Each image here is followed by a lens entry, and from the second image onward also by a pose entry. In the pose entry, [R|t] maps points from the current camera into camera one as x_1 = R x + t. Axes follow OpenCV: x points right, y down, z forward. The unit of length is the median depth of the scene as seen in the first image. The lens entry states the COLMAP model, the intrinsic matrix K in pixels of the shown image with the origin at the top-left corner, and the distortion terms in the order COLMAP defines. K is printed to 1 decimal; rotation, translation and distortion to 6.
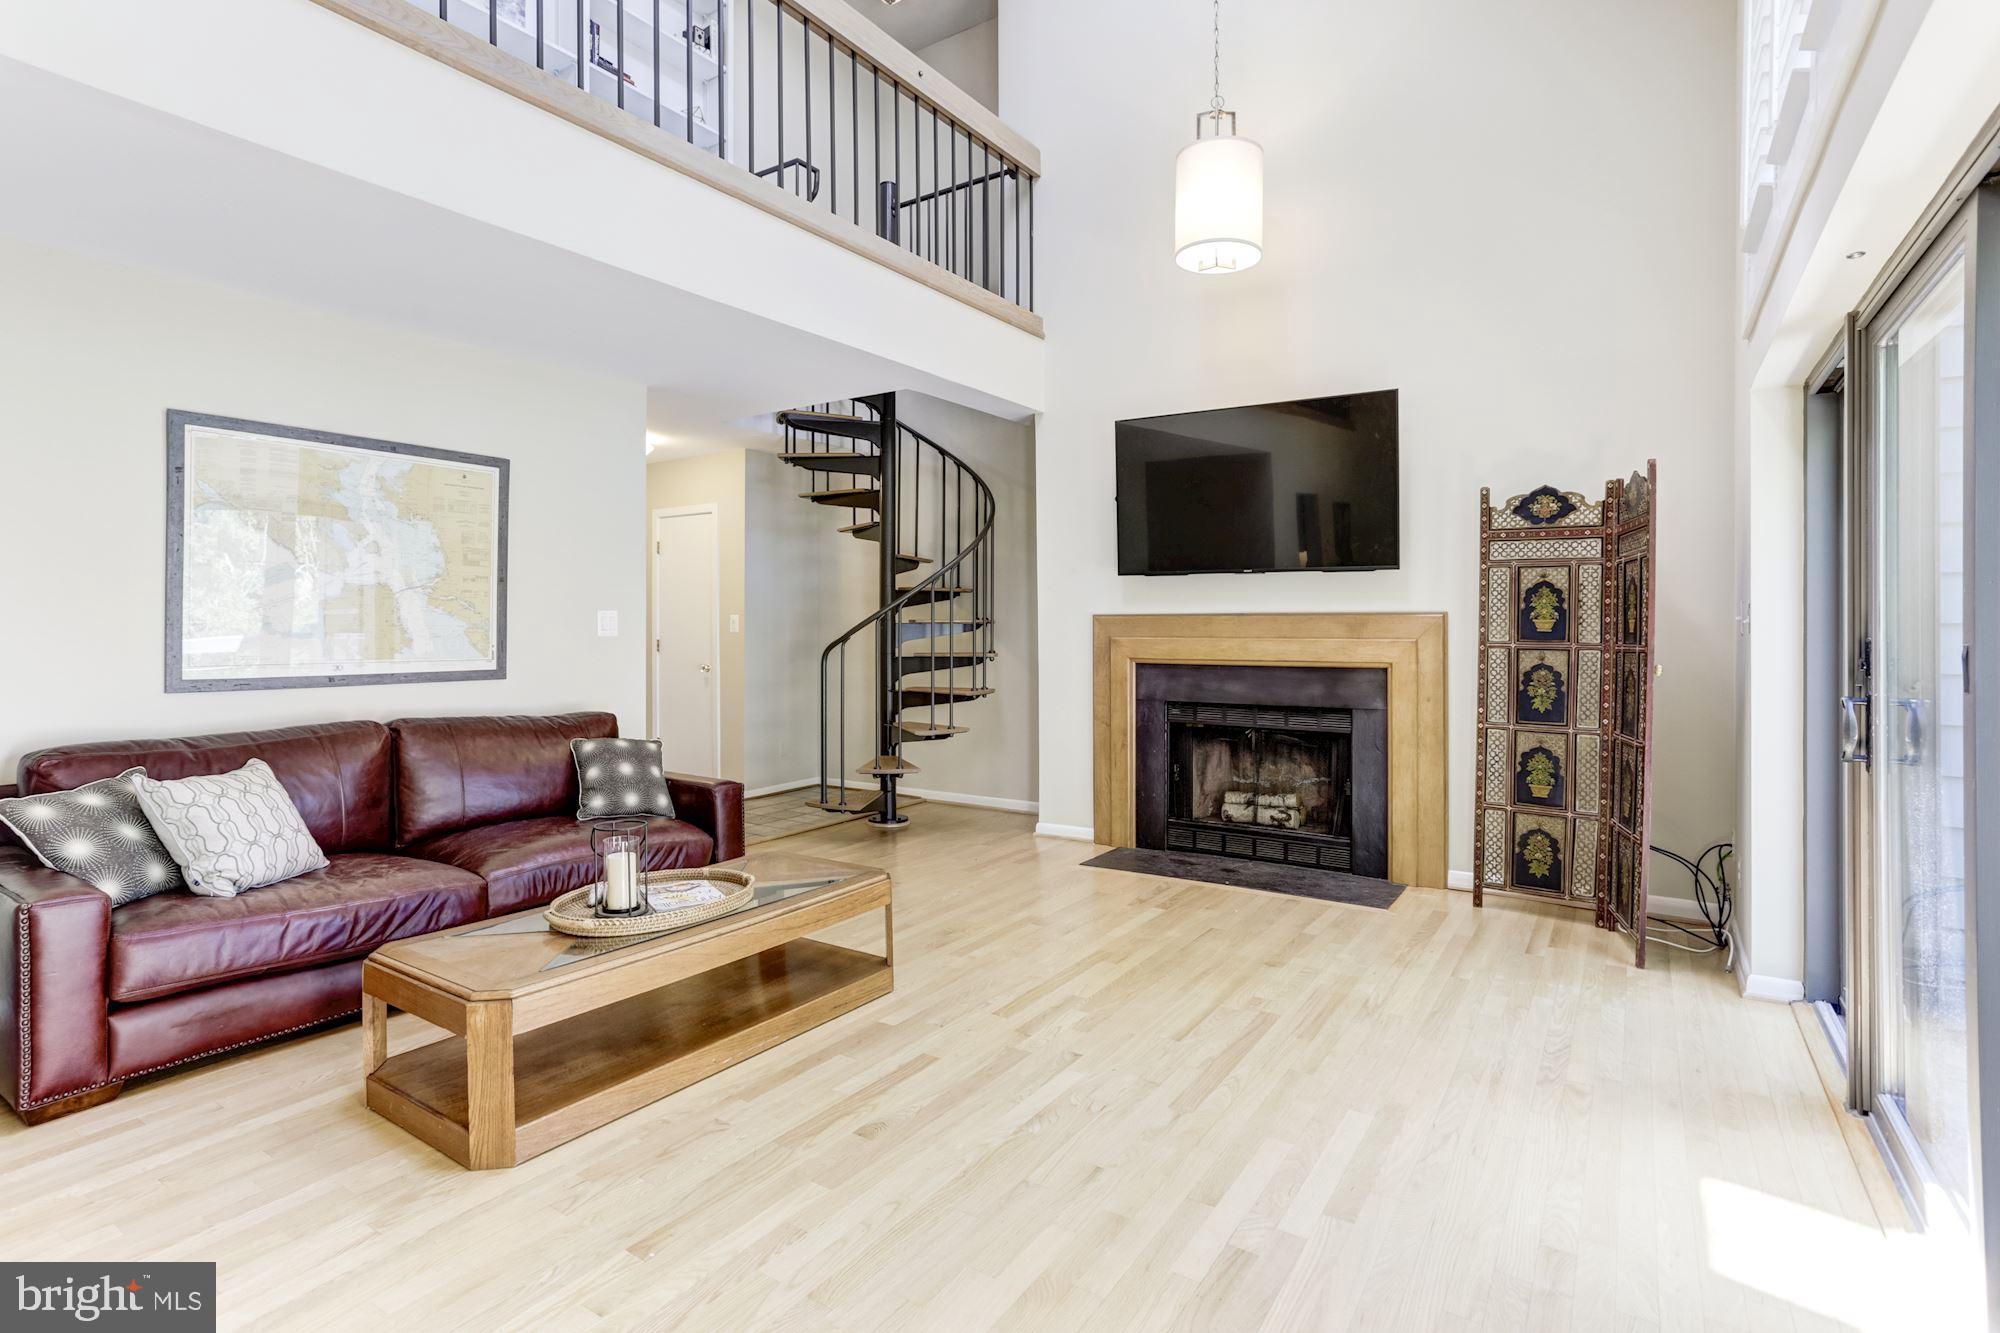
lens RADIAL K [[994.2, 0, 992.3], [0, 994.2, 625.4], [0, 0, 1]] dist [-0.000959, 0.000625]
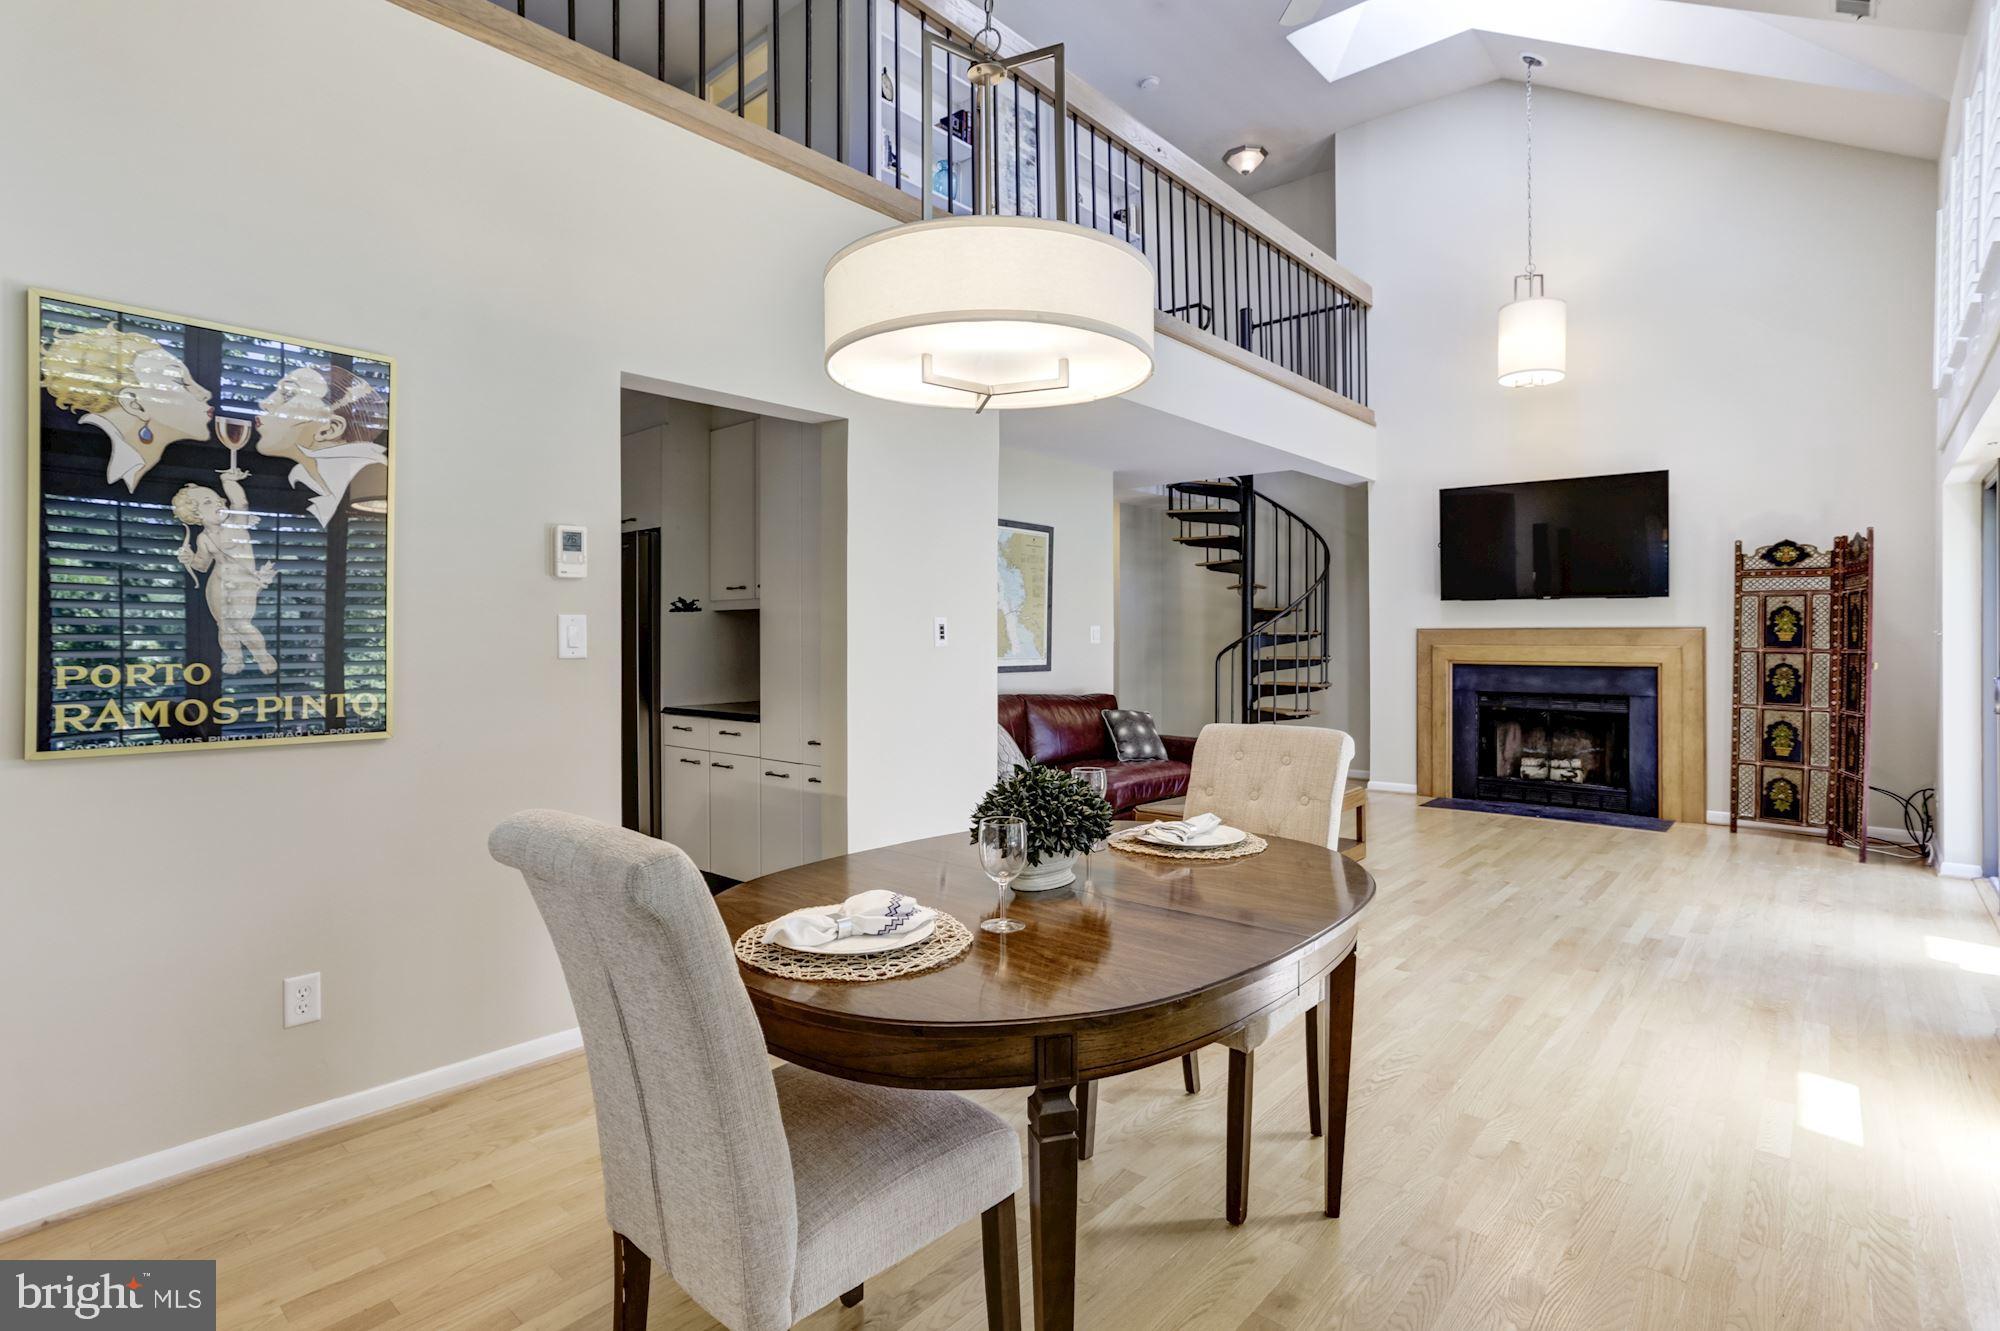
lens RADIAL K [[994.4, 0, 1009.0], [0, 994.4, 636.2], [0, 0, 1]] dist [0.000596, 0.015573]
pose [[0.992663, -0.002099, -0.120894, -0.373777], [0.002315, 0.999996, 0.001650, -0.005230], [0.120890, -0.001918, 0.992664, -0.556367]]
